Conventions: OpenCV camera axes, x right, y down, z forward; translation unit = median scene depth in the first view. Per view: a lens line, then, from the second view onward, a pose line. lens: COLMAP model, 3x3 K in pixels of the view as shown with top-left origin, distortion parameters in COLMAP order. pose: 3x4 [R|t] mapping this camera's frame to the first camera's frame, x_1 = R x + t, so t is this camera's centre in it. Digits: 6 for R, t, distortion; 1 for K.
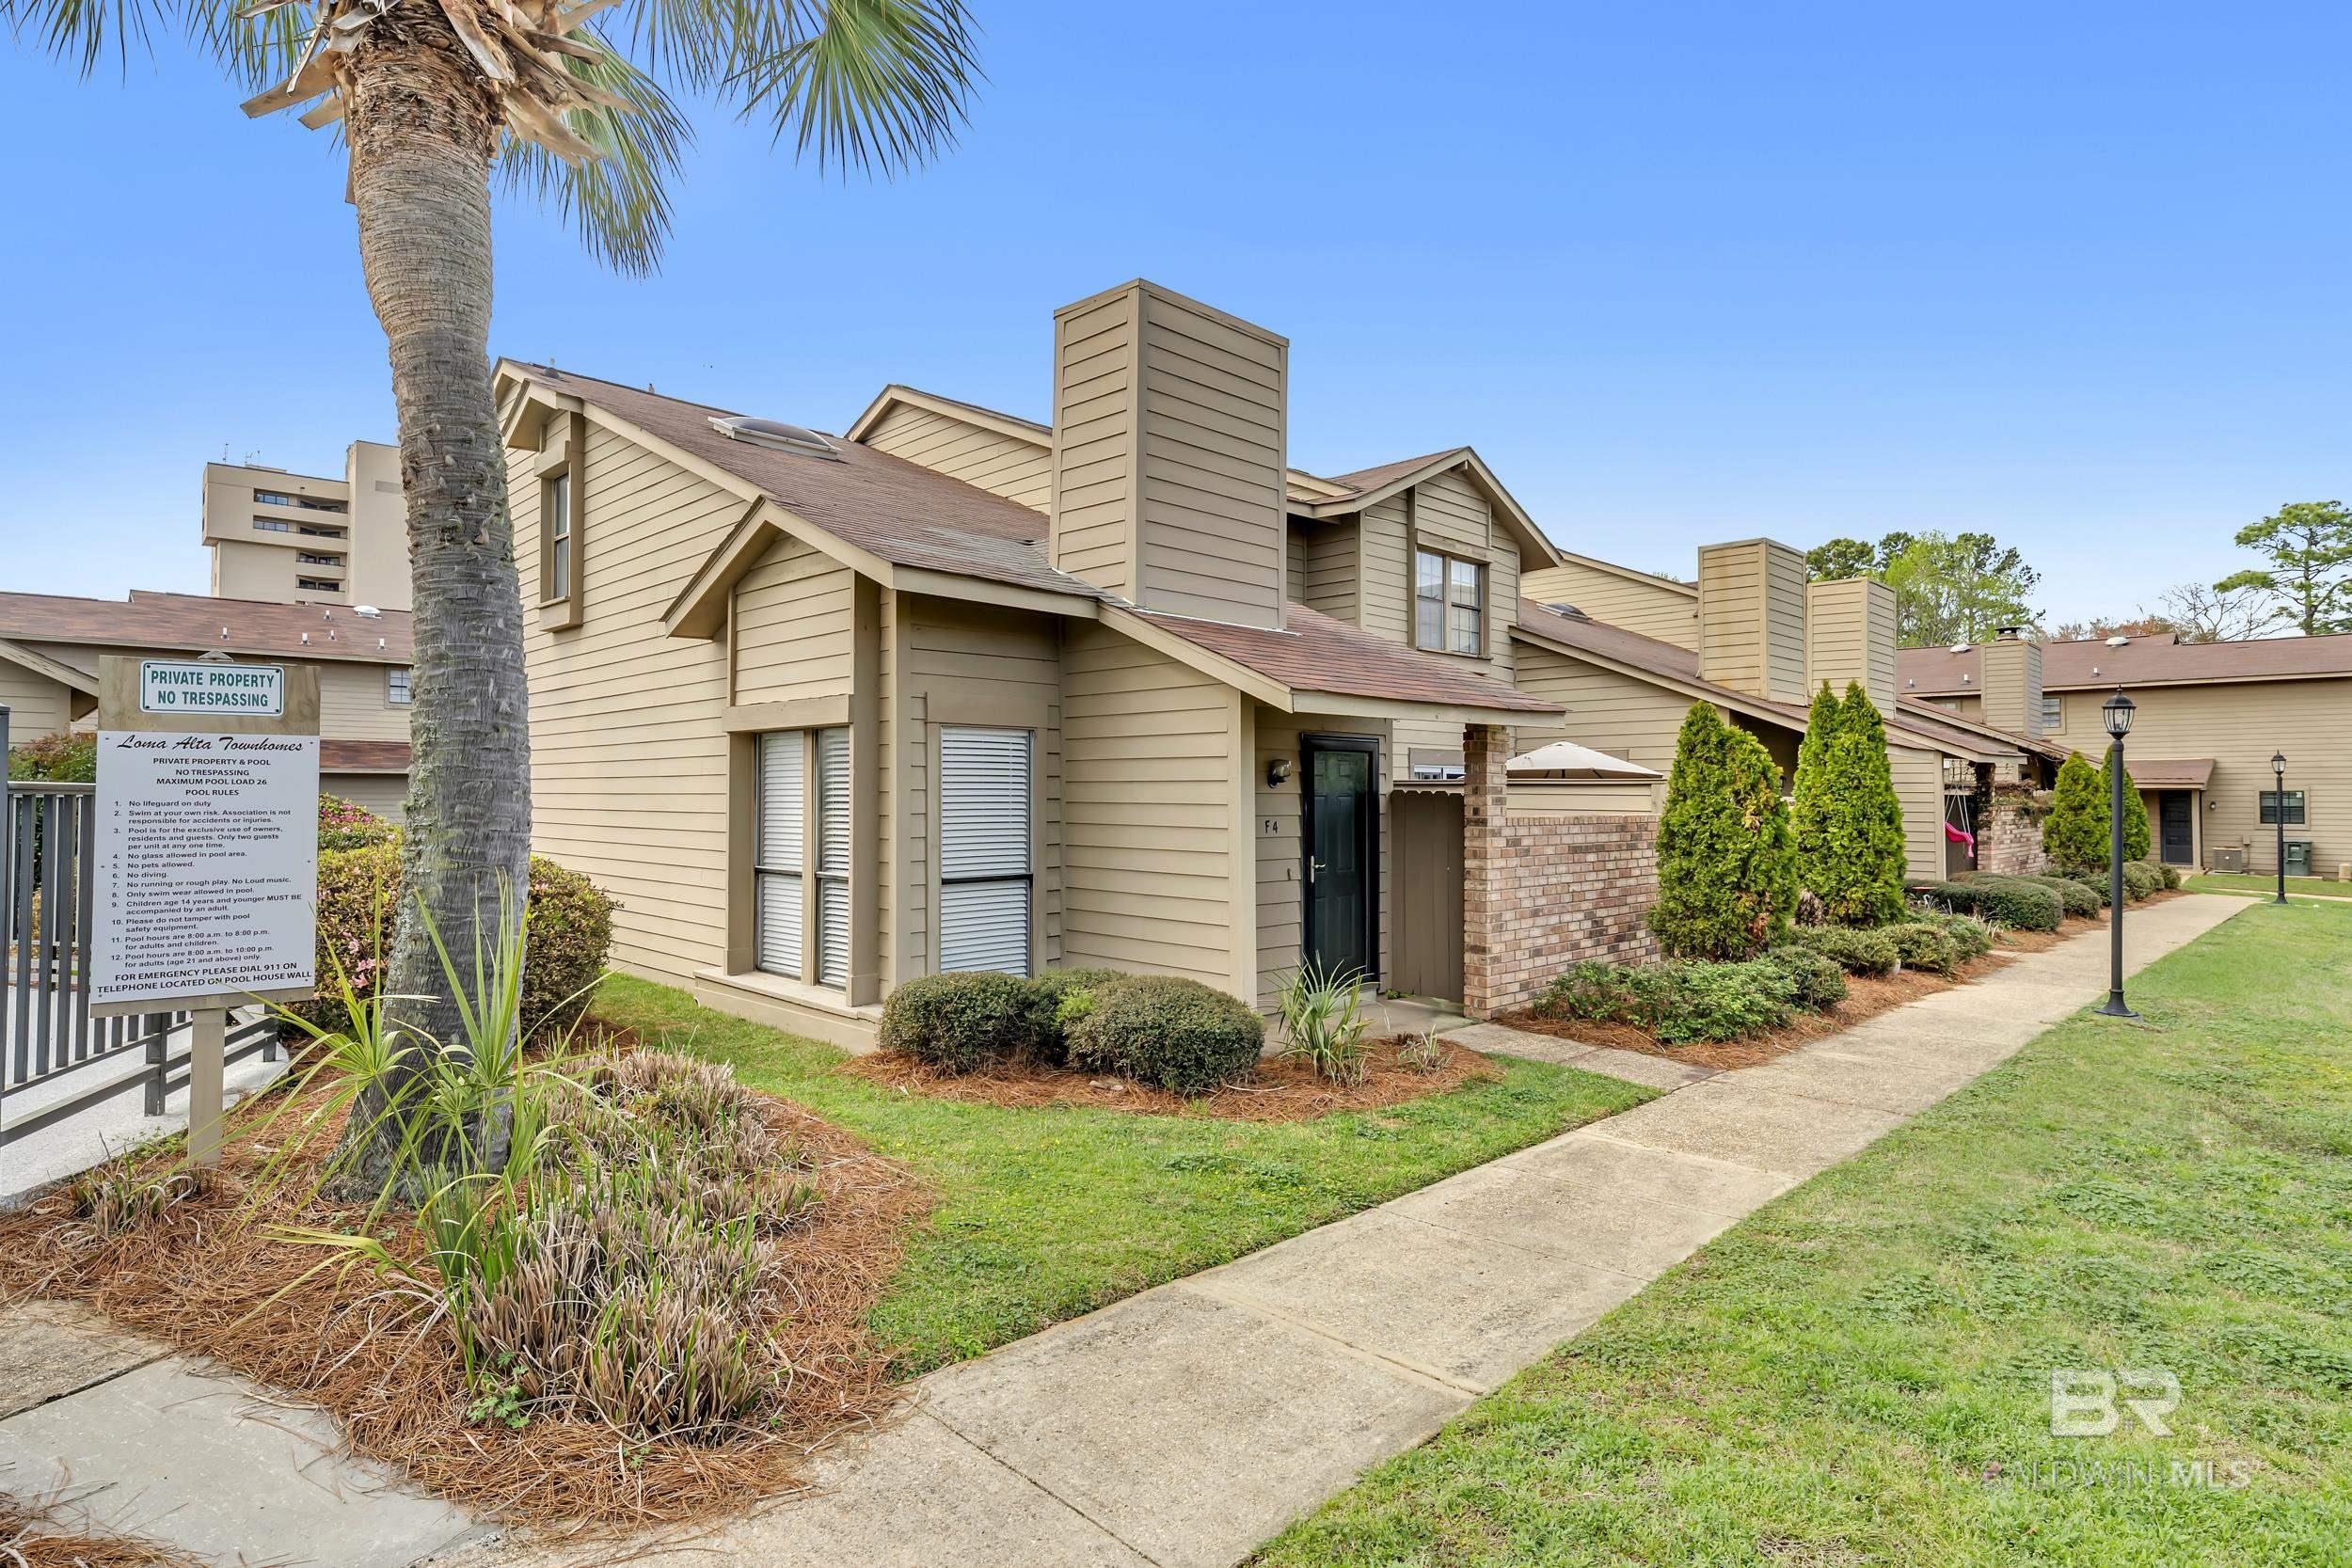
lens RADIAL K [[1224.9, 0, 1173.2], [0, 1224.9, 767.9], [0, 0, 1]] dist [0.001549, -0.000489]
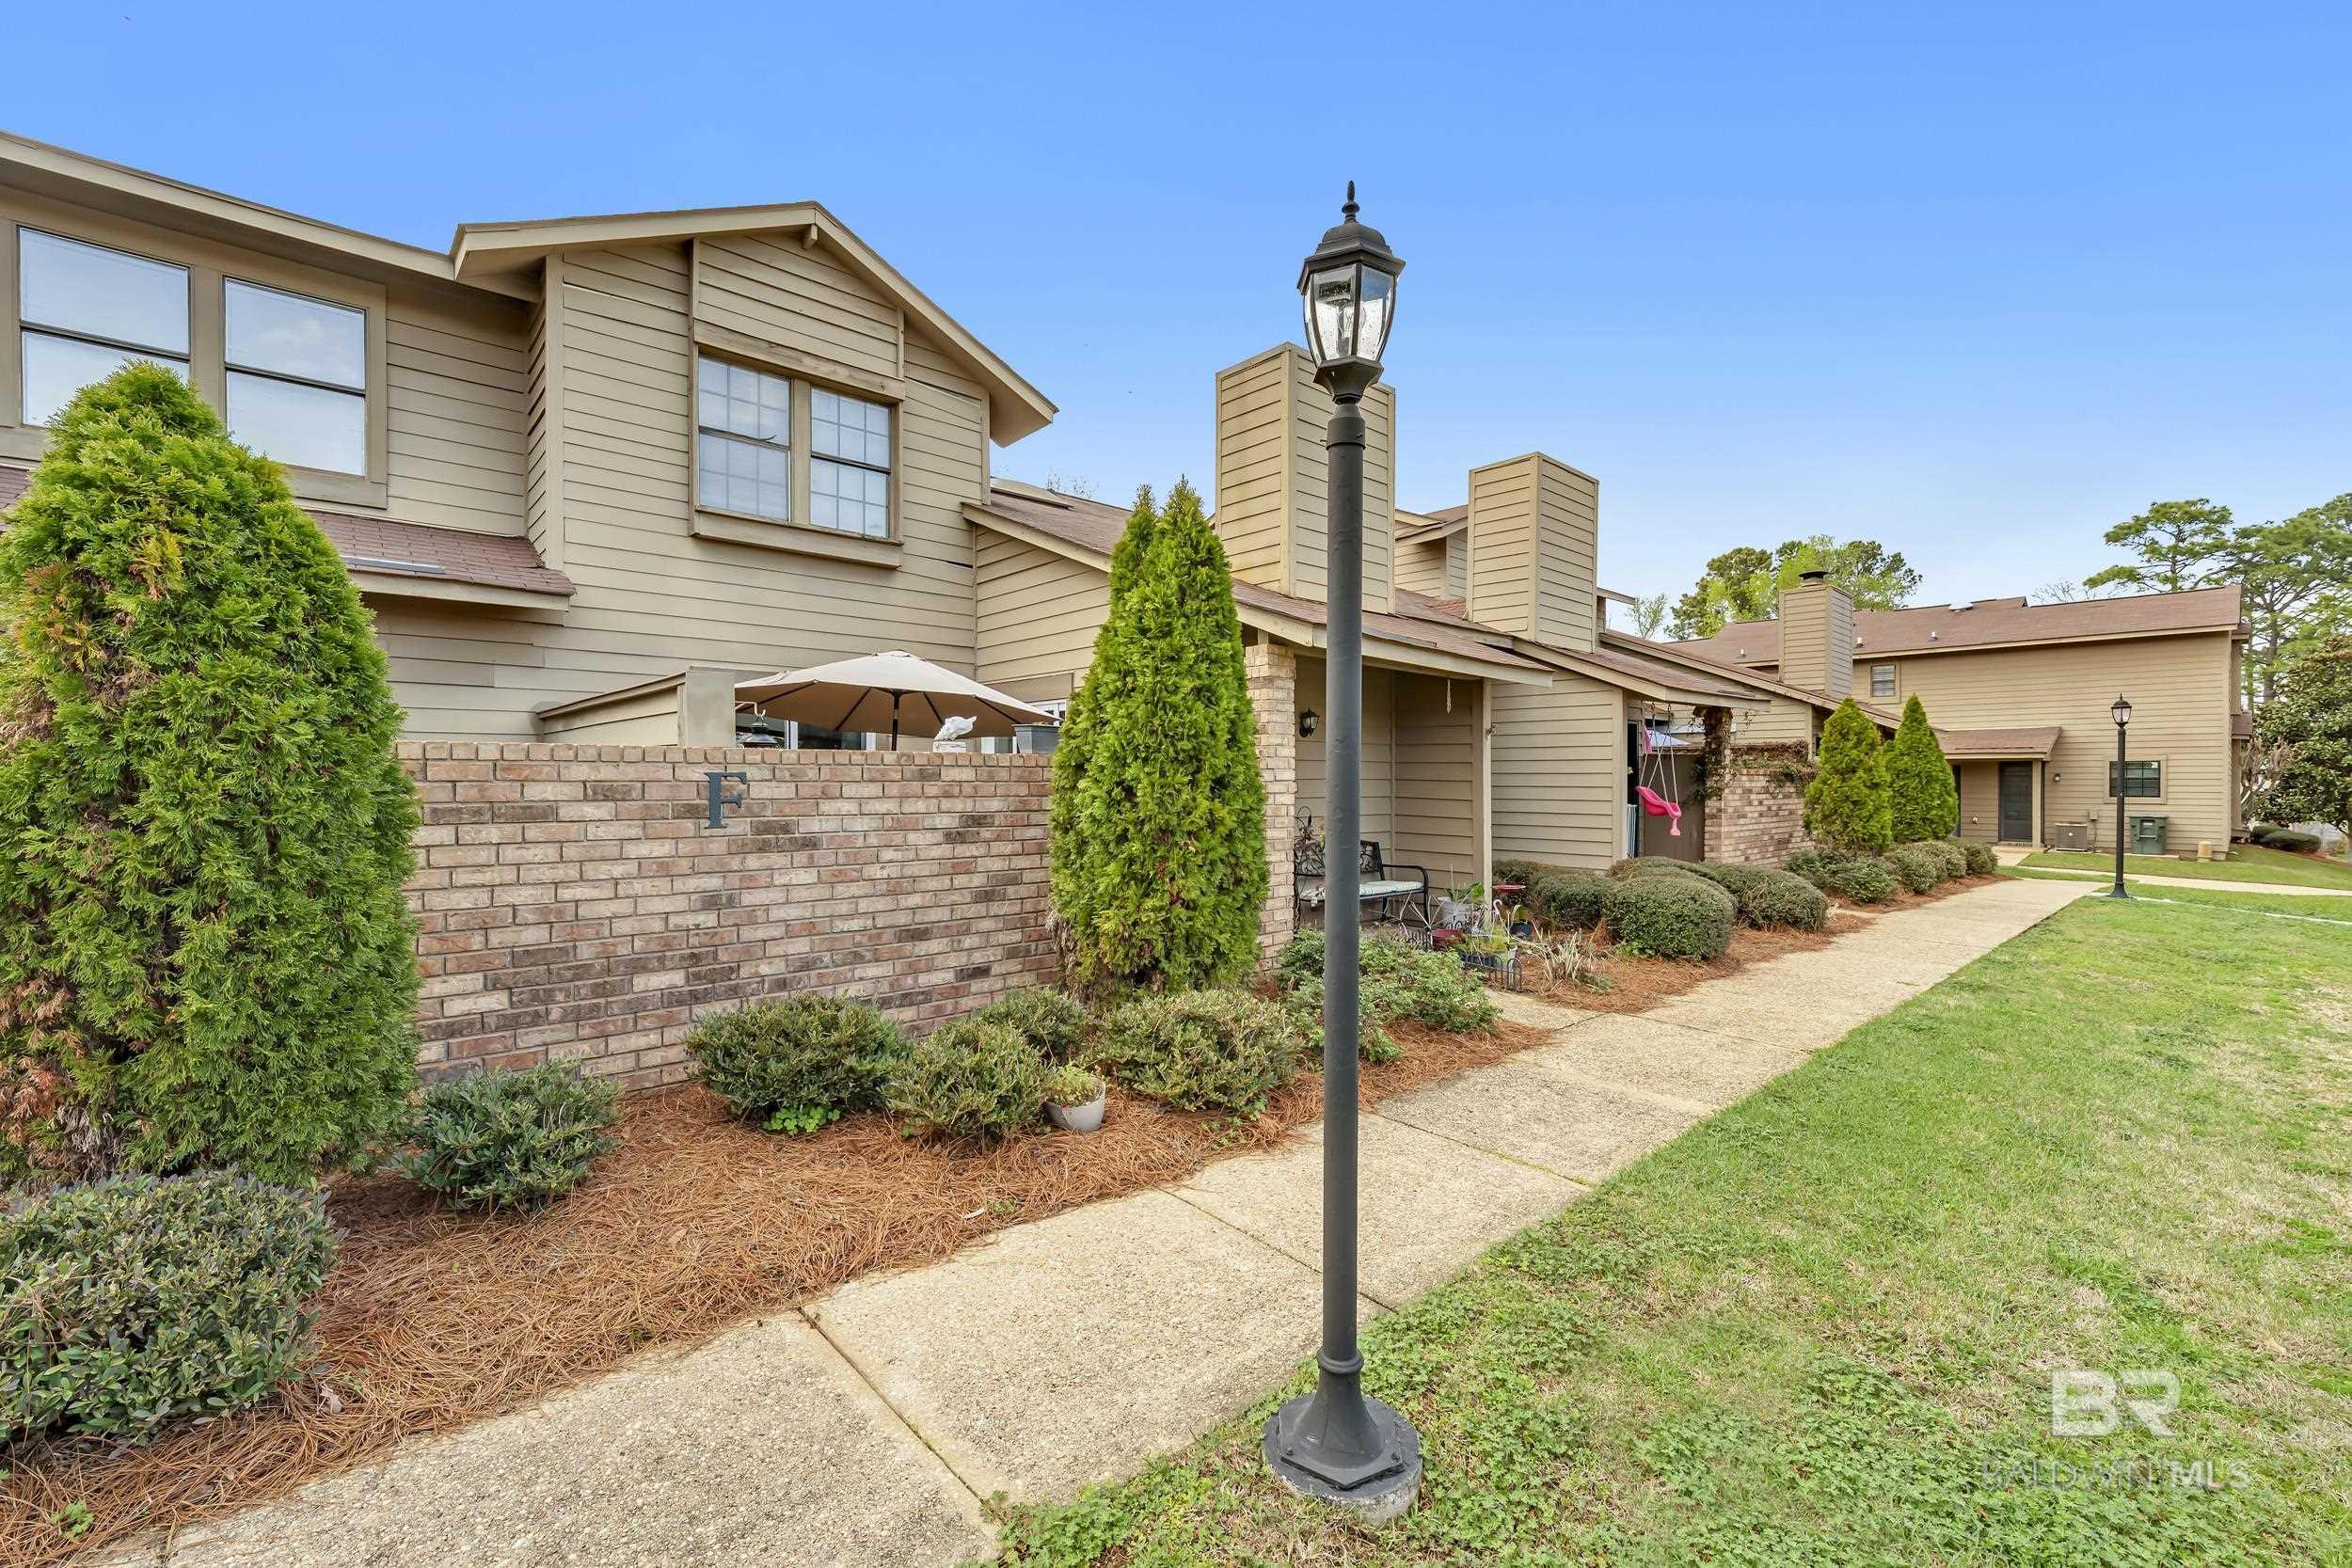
lens RADIAL K [[985.7, 0, 1170.7], [0, 985.7, 790.6], [0, 0, 1]] dist [0.001527, -0.001958]
pose [[0.998945, -0.000945, -0.045918, 0.240921], [0.002427, 0.999477, 0.032245, 0.016620], [0.045863, -0.032323, 0.998425, 0.255591]]
